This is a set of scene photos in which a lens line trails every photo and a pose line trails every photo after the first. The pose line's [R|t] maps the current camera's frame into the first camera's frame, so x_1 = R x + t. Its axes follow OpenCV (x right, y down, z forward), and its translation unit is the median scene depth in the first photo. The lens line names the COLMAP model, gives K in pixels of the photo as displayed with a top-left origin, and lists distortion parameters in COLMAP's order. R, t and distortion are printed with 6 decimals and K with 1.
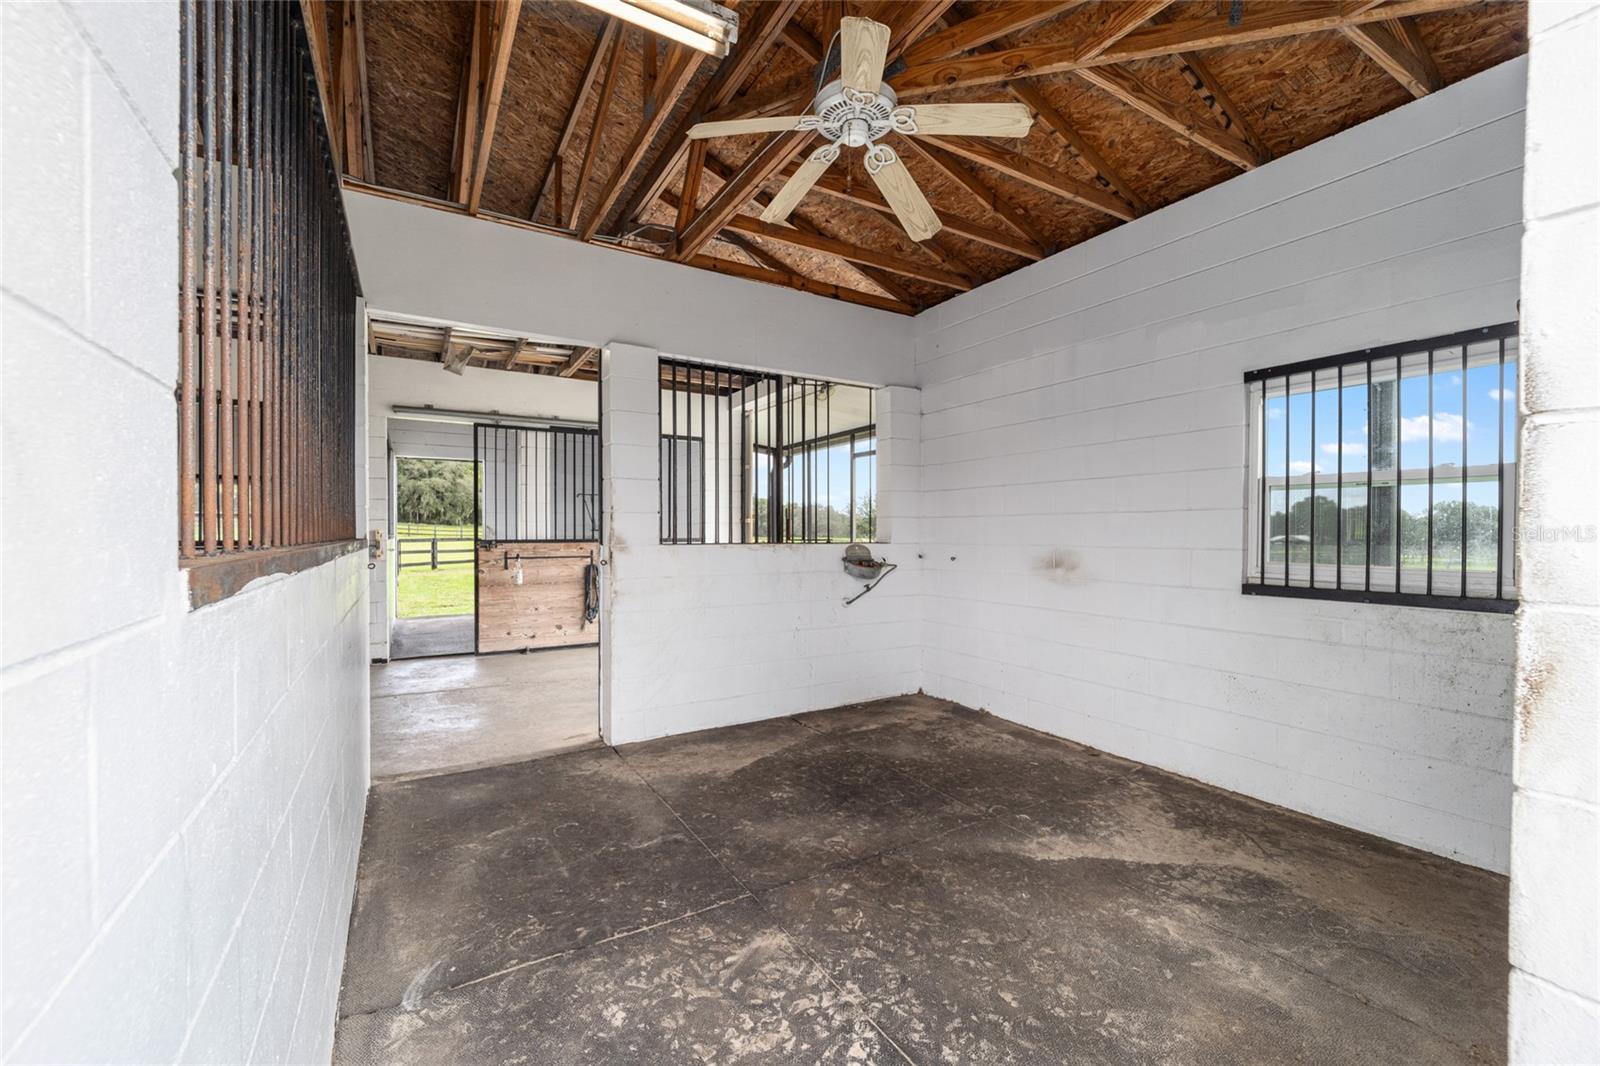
lens RADIAL K [[640.9, 0, 794.0], [0, 640.9, 536.5], [0, 0, 1]] dist [-0.009203, 0.000059]
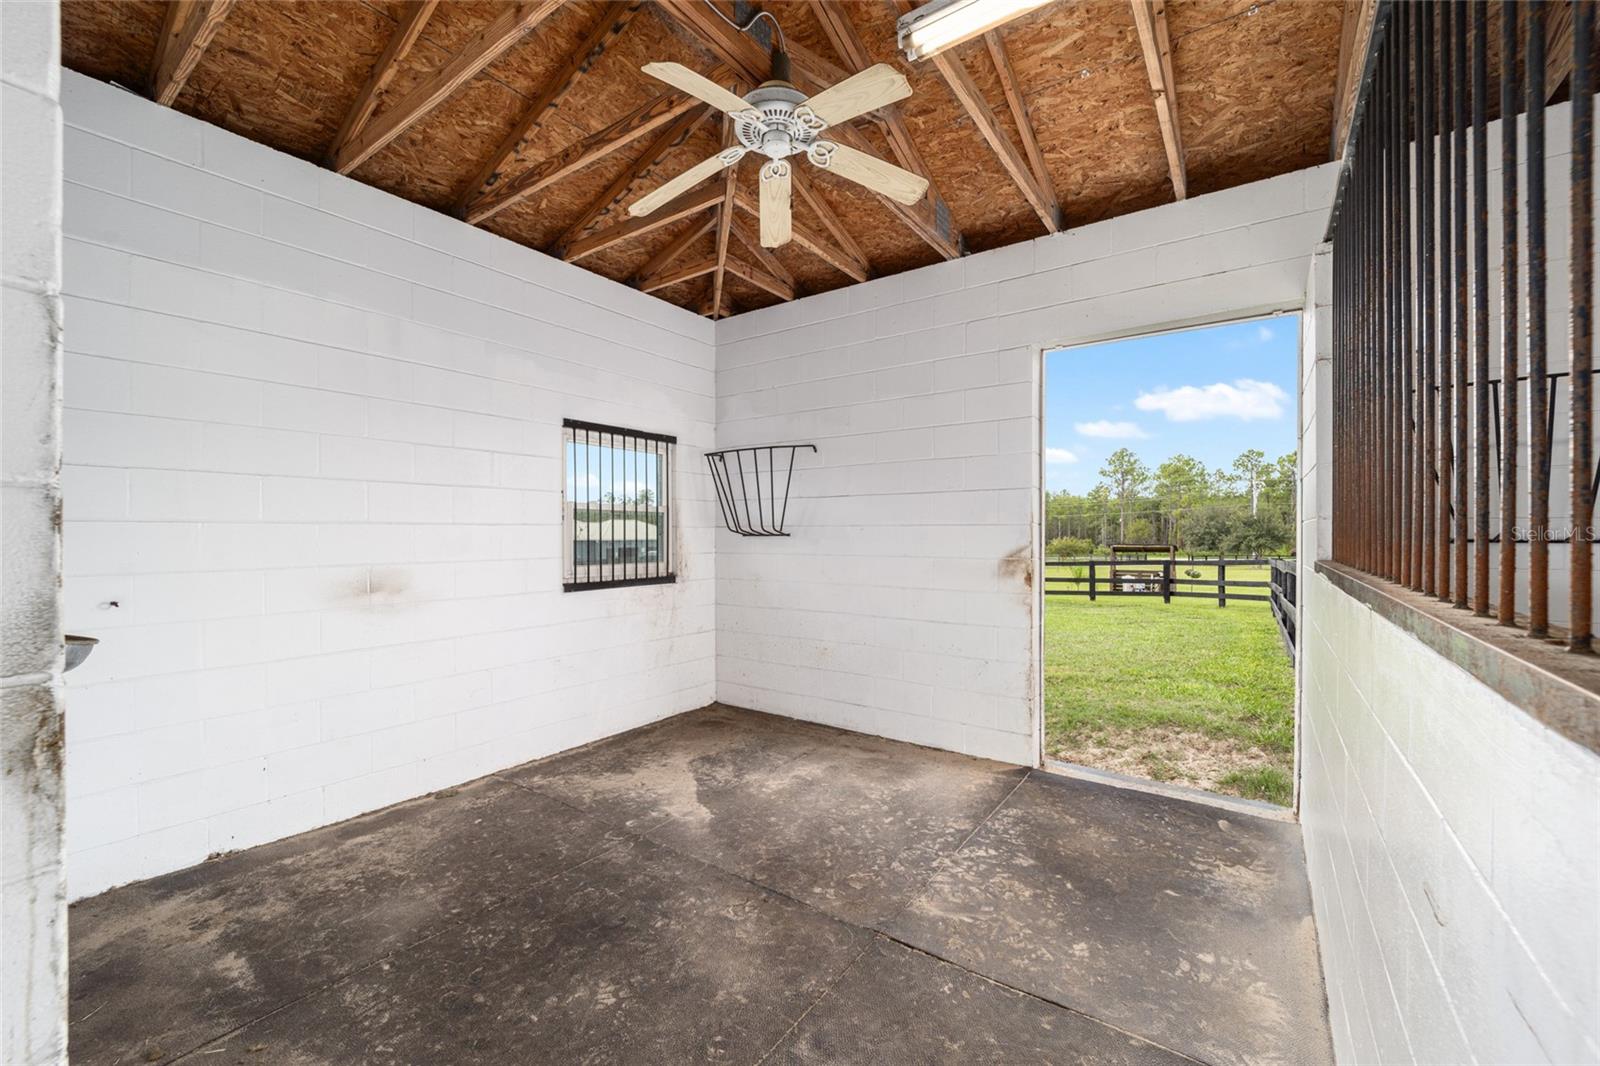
lens RADIAL K [[640.9, 0, 797.6], [0, 640.9, 529.8], [0, 0, 1]] dist [-0.009203, 0.000059]
pose [[-0.399247, 0.001278, 0.916843, -0.687887], [0.006220, 0.999980, 0.001314, -0.034774], [-0.916822, 0.006227, -0.399247, 1.148724]]
